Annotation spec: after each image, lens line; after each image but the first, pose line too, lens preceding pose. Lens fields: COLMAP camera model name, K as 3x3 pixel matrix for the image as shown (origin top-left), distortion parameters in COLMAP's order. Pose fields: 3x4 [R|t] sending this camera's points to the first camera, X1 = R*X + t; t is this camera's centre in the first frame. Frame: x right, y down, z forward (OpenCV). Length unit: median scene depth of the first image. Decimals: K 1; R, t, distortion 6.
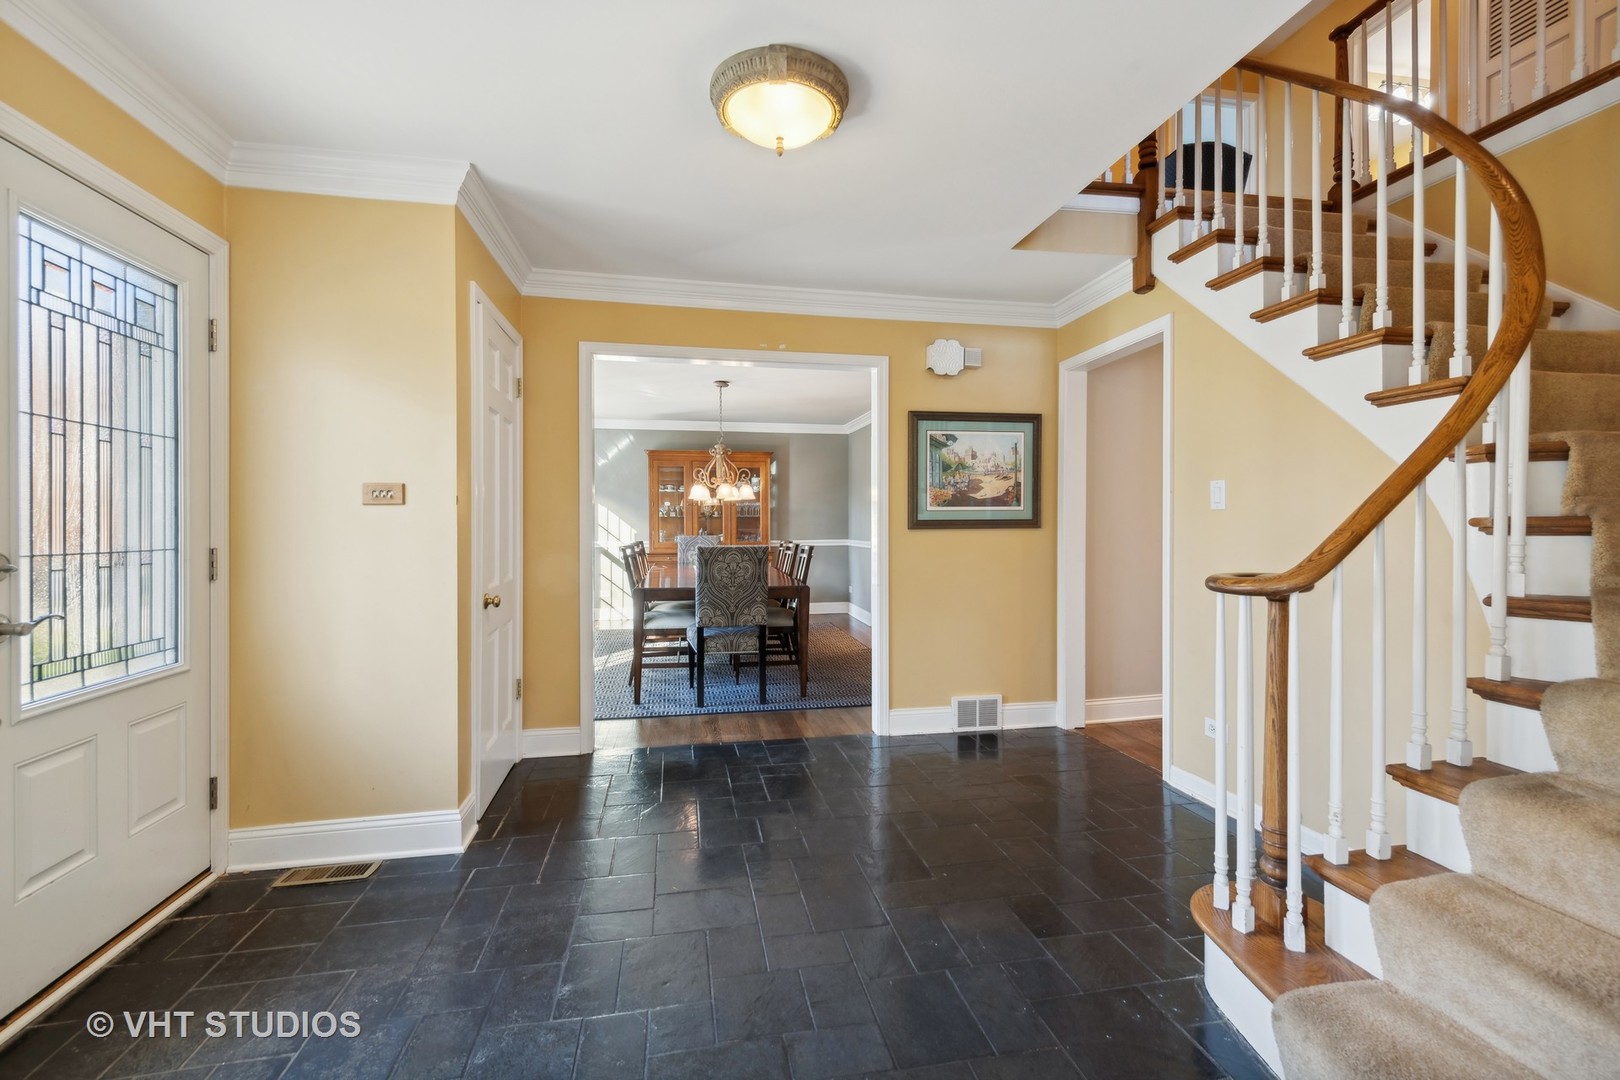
lens RADIAL K [[736.0, 0, 812.3], [0, 736.0, 525.1], [0, 0, 1]] dist [0.009994, 0.000582]
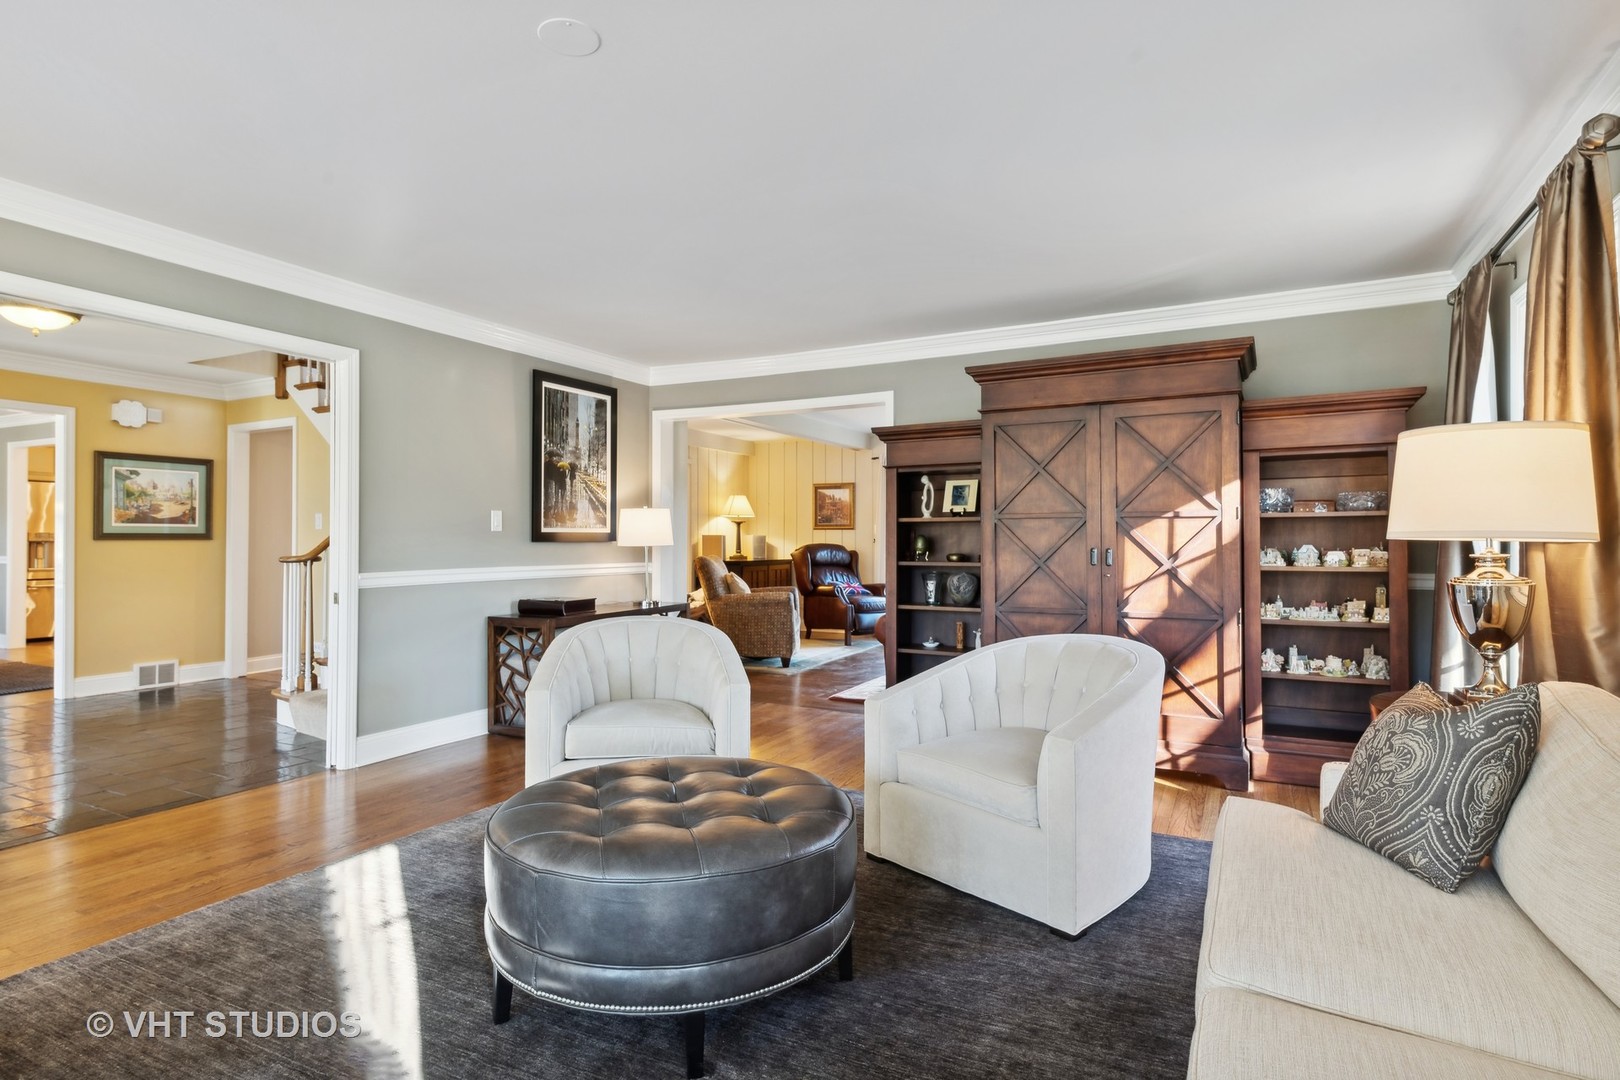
lens RADIAL K [[806.4, 0, 781.0], [0, 806.4, 537.2], [0, 0, 1]] dist [0.016259, -0.007843]
pose [[0.628863, 0.008198, 0.777473, -0.225160], [0.004609, 0.999888, -0.014272, 0.027191], [-0.777503, 0.012558, 0.628754, -0.868777]]
